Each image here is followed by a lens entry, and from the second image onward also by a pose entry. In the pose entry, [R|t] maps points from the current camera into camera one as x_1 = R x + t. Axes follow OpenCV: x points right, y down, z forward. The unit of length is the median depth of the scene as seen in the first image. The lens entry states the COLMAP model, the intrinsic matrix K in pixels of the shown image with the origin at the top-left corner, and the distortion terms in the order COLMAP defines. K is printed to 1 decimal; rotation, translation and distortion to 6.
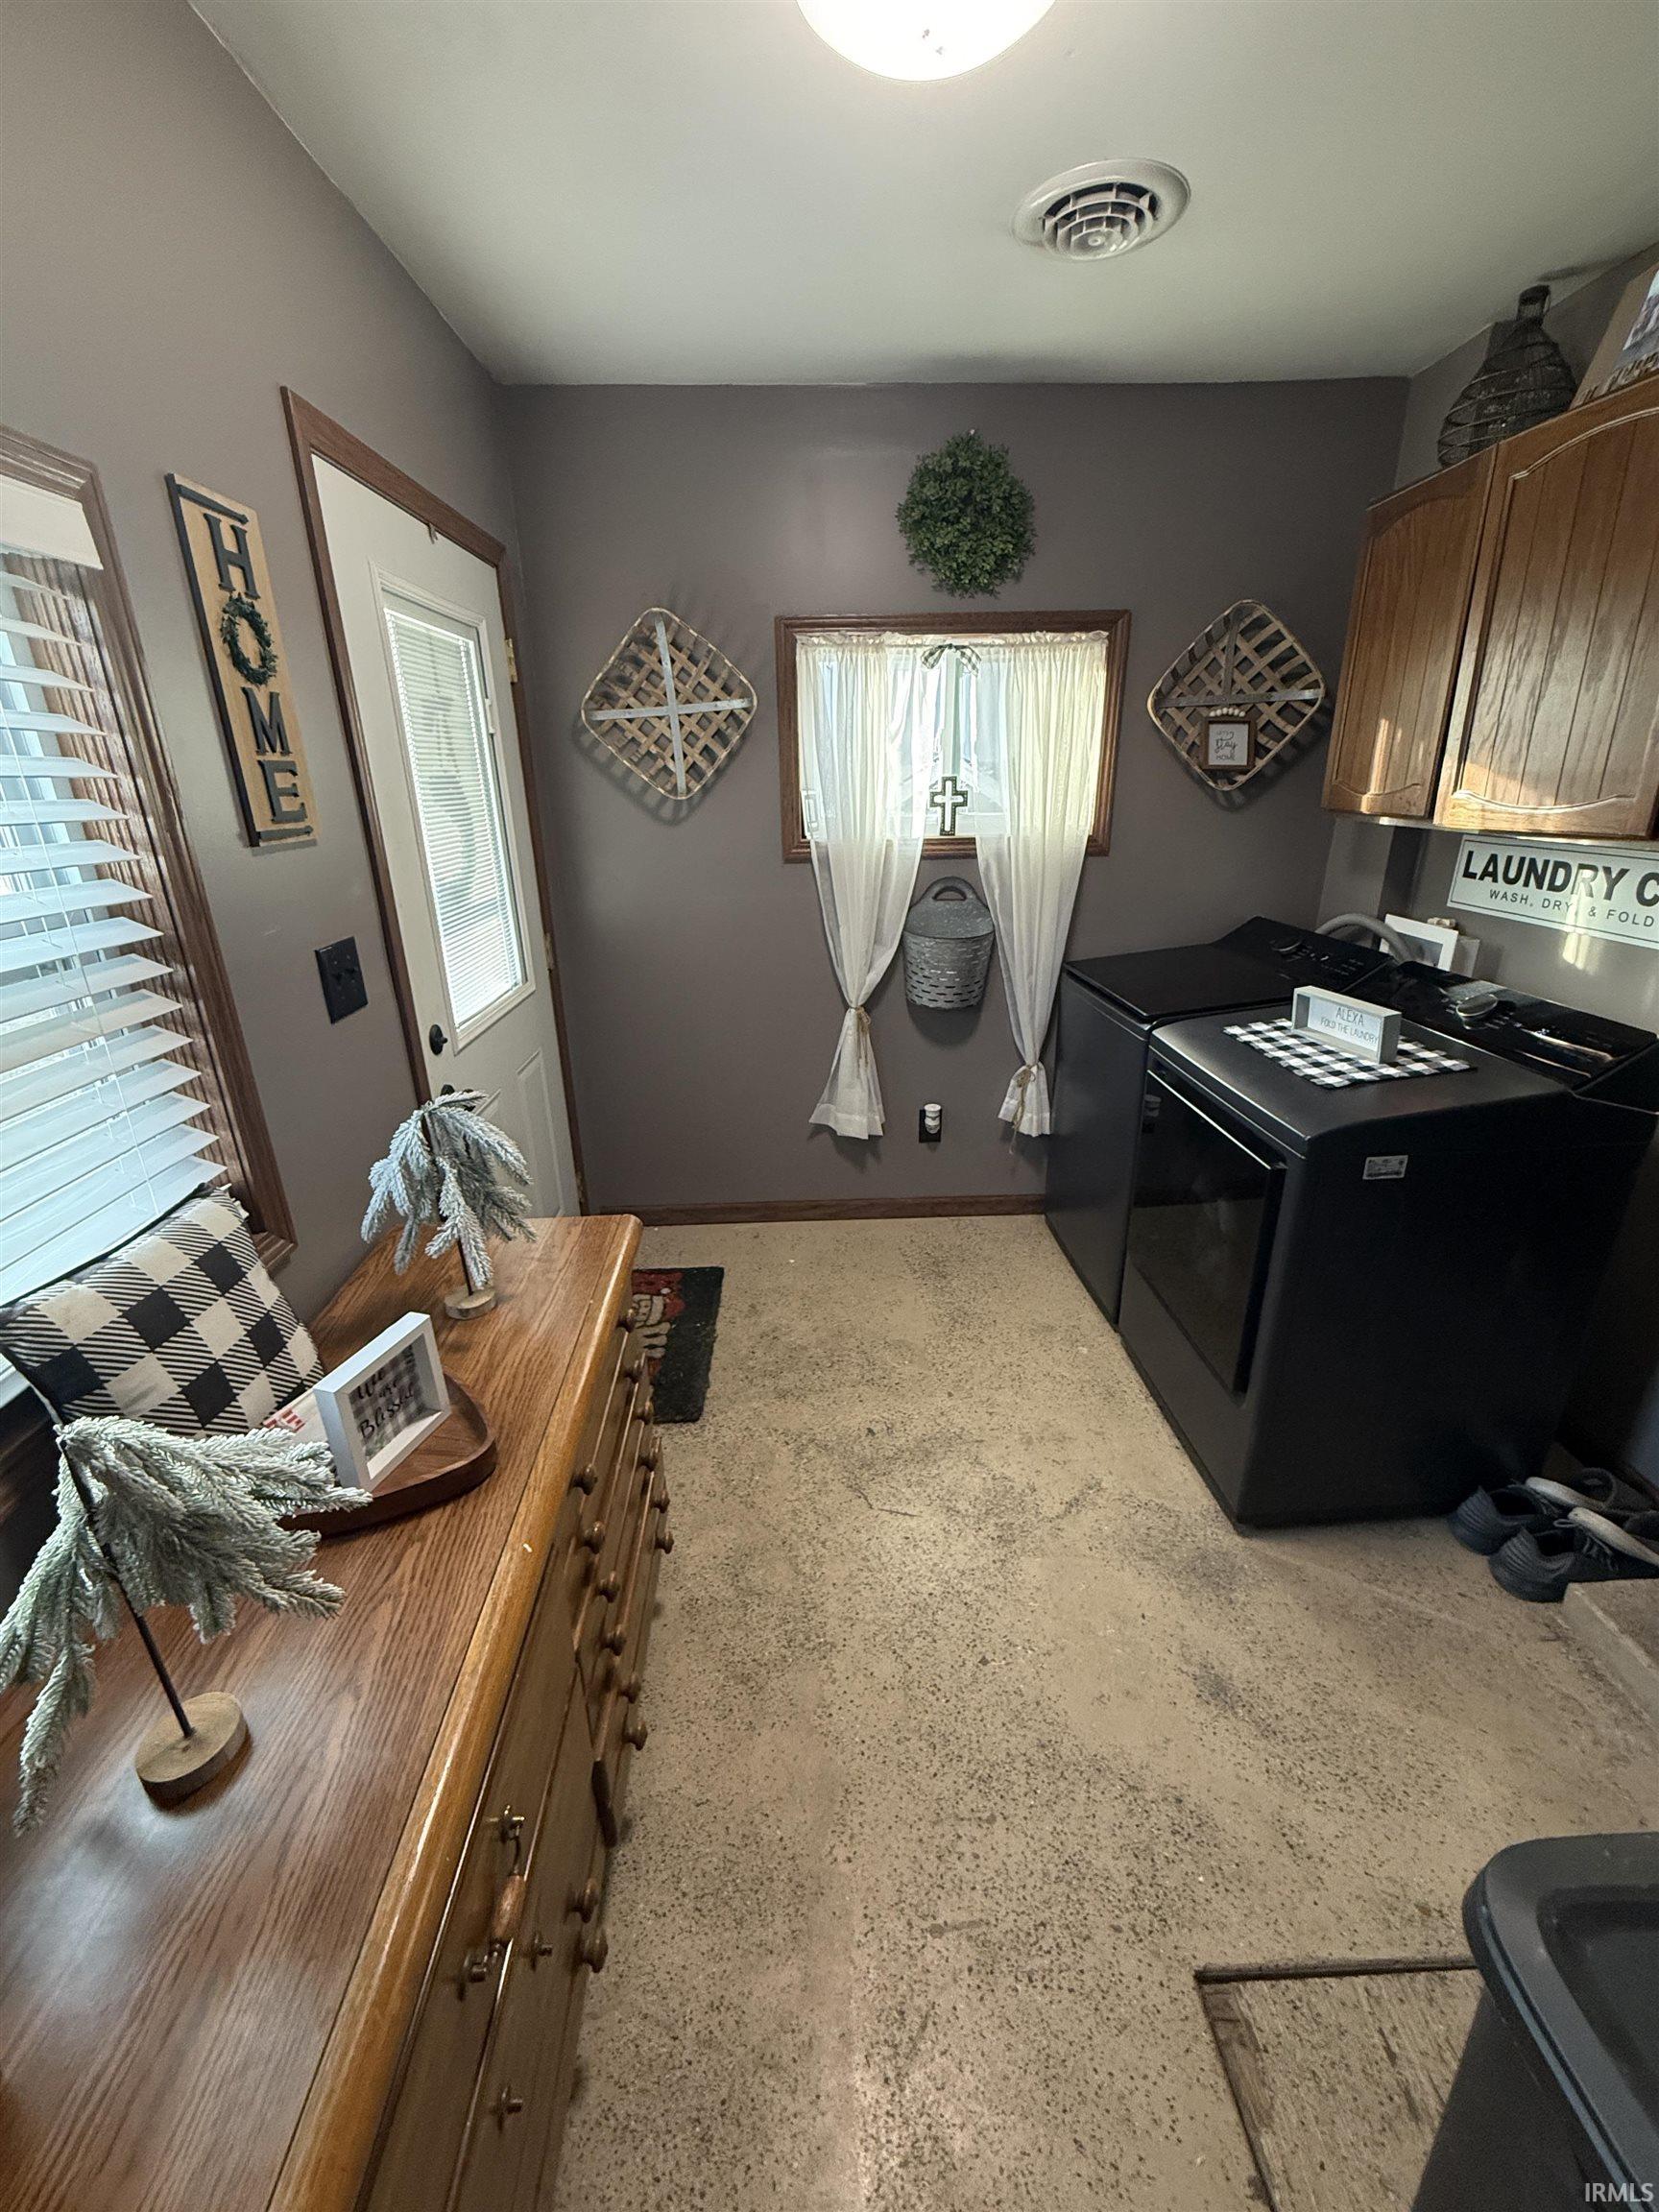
lens RADIAL K [[880.9, 0, 831.1], [0, 880.9, 1101.8], [0, 0, 1]] dist [-0.000120, 0.000178]
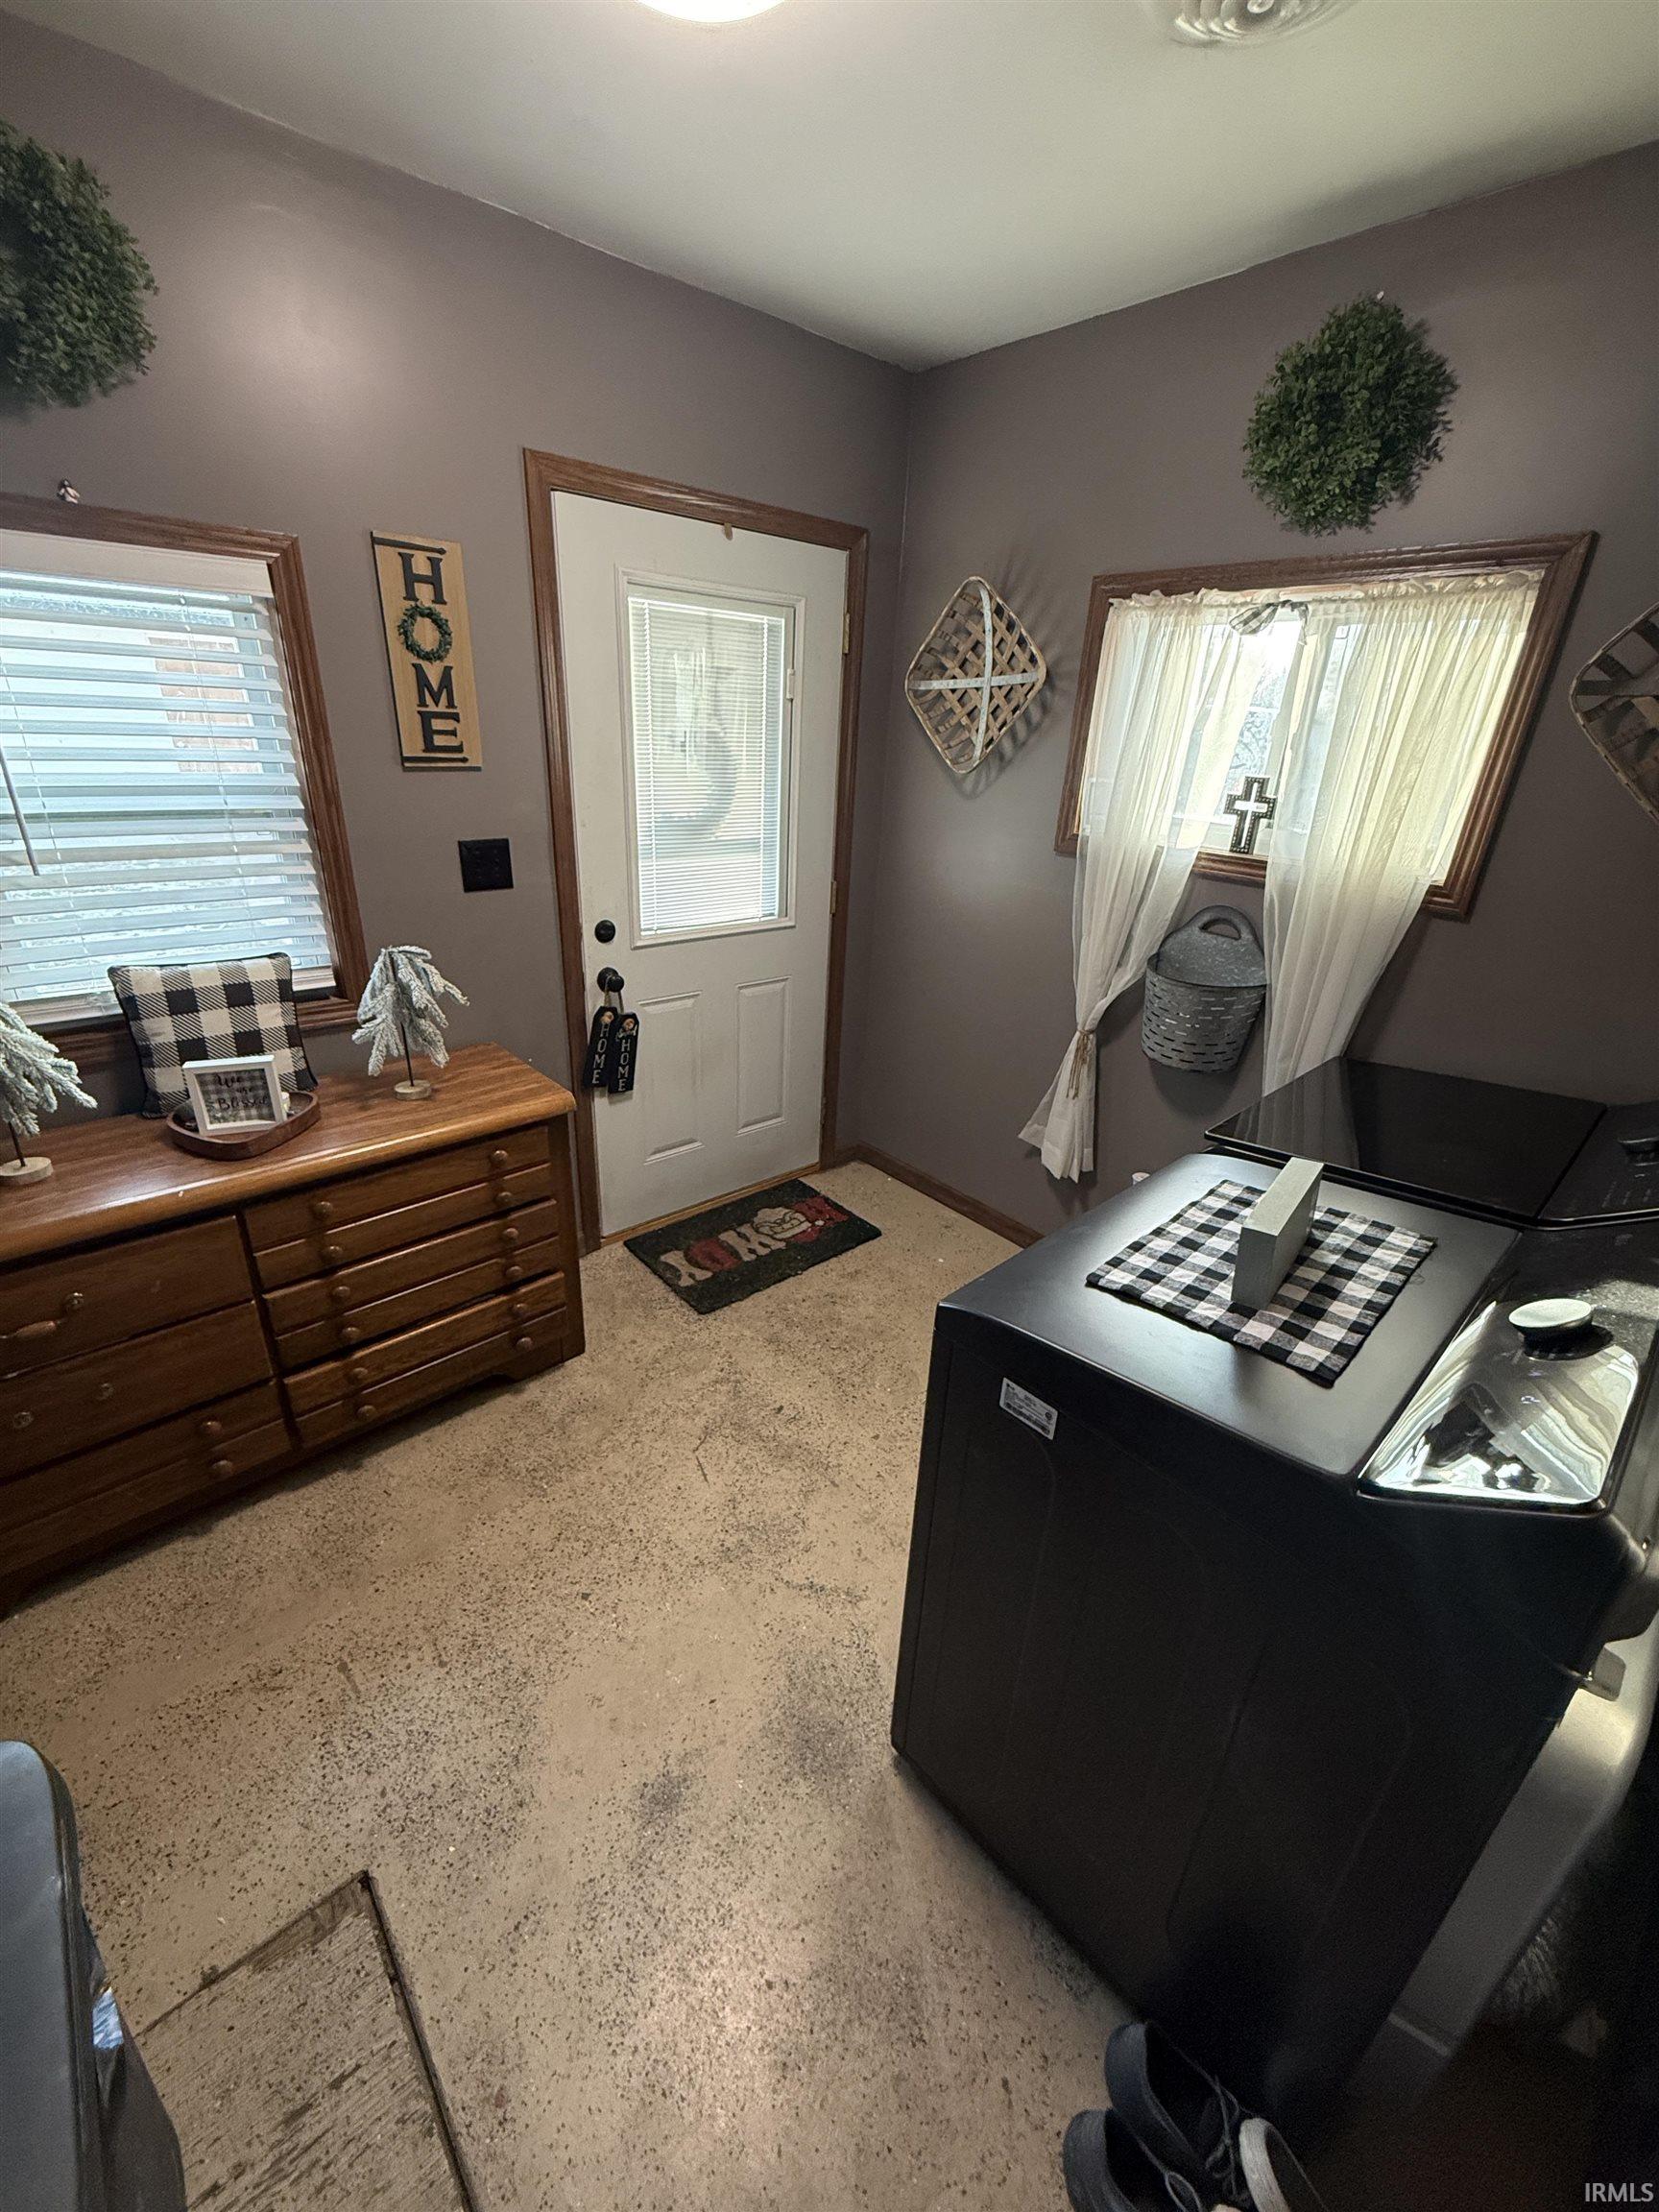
lens RADIAL K [[880.9, 0, 829.3], [0, 880.9, 1101.8], [0, 0, 1]] dist [-0.000120, 0.000178]
pose [[0.632710, 0.351416, -0.690062, 0.566202], [-0.326338, 0.929112, 0.173937, -0.127905], [0.702269, 0.115142, 0.702539, 0.251074]]
